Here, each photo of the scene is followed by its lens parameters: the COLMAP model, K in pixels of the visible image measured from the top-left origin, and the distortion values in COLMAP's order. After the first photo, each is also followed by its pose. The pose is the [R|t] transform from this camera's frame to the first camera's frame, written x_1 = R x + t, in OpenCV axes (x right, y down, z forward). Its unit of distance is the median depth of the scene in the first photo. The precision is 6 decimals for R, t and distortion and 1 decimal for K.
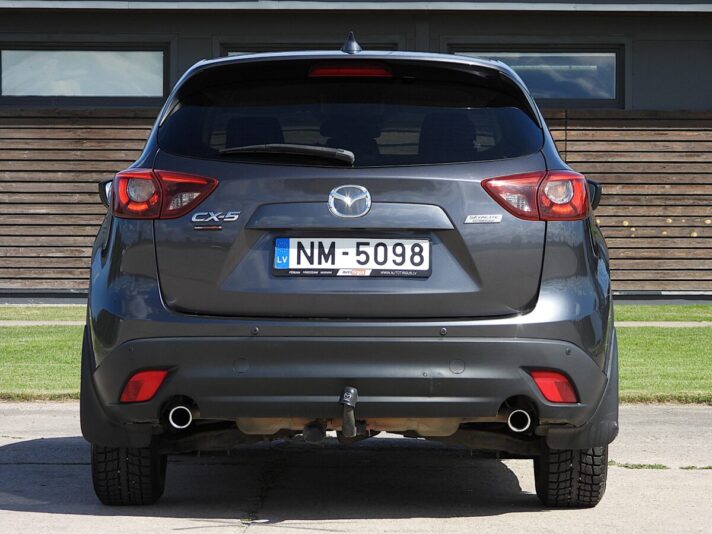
lens RADIAL K [[2794.4, 0, 355.5], [0, 2794.4, 271.0], [0, 0, 1]] dist [0.108022, 0.000000]
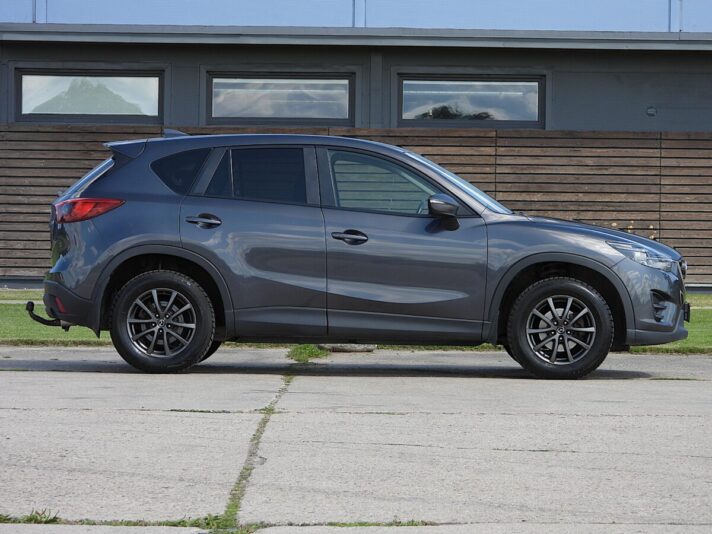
lens RADIAL K [[2794.4, 0, 350.0], [0, 2794.4, 307.0], [0, 0, 1]] dist [0.108022, 0.000000]
pose [[0.999949, 0.008760, -0.004979, 0.019570], [-0.008693, 0.999872, 0.013396, 0.002501], [0.005095, -0.013352, 0.999898, -0.191764]]
